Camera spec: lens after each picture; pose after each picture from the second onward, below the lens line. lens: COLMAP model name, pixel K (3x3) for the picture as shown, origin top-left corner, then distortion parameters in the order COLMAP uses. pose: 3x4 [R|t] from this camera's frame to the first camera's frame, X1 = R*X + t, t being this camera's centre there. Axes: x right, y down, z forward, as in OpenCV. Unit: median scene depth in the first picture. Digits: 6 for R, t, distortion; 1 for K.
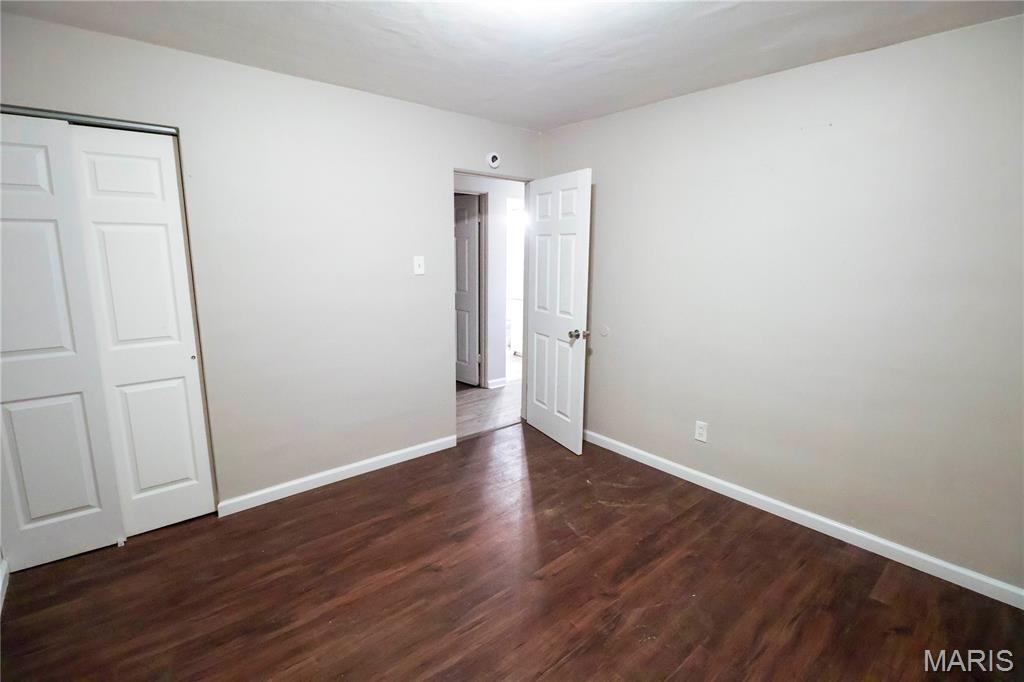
lens RADIAL K [[478.9, 0, 511.1], [0, 478.9, 337.9], [0, 0, 1]] dist [-0.005650, -0.009095]
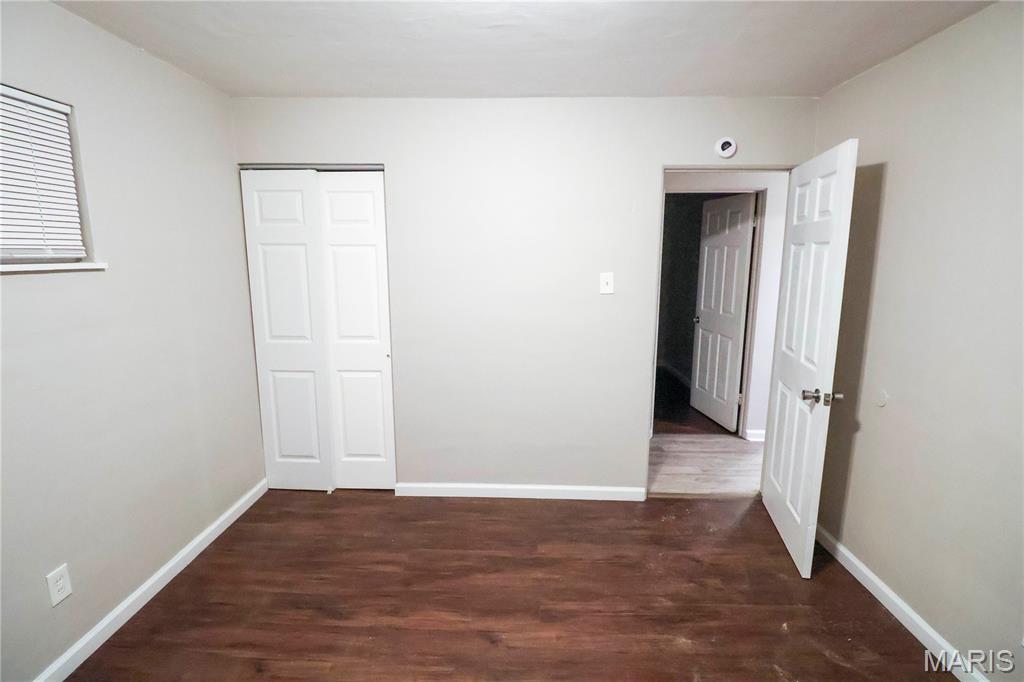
lens RADIAL K [[478.9, 0, 506.8], [0, 478.9, 333.0], [0, 0, 1]] dist [-0.005650, -0.009095]
pose [[0.736187, 0.103222, -0.668860, 0.324461], [-0.117757, 0.992762, 0.023598, -0.075012], [0.666455, 0.061391, 0.743014, 0.297525]]
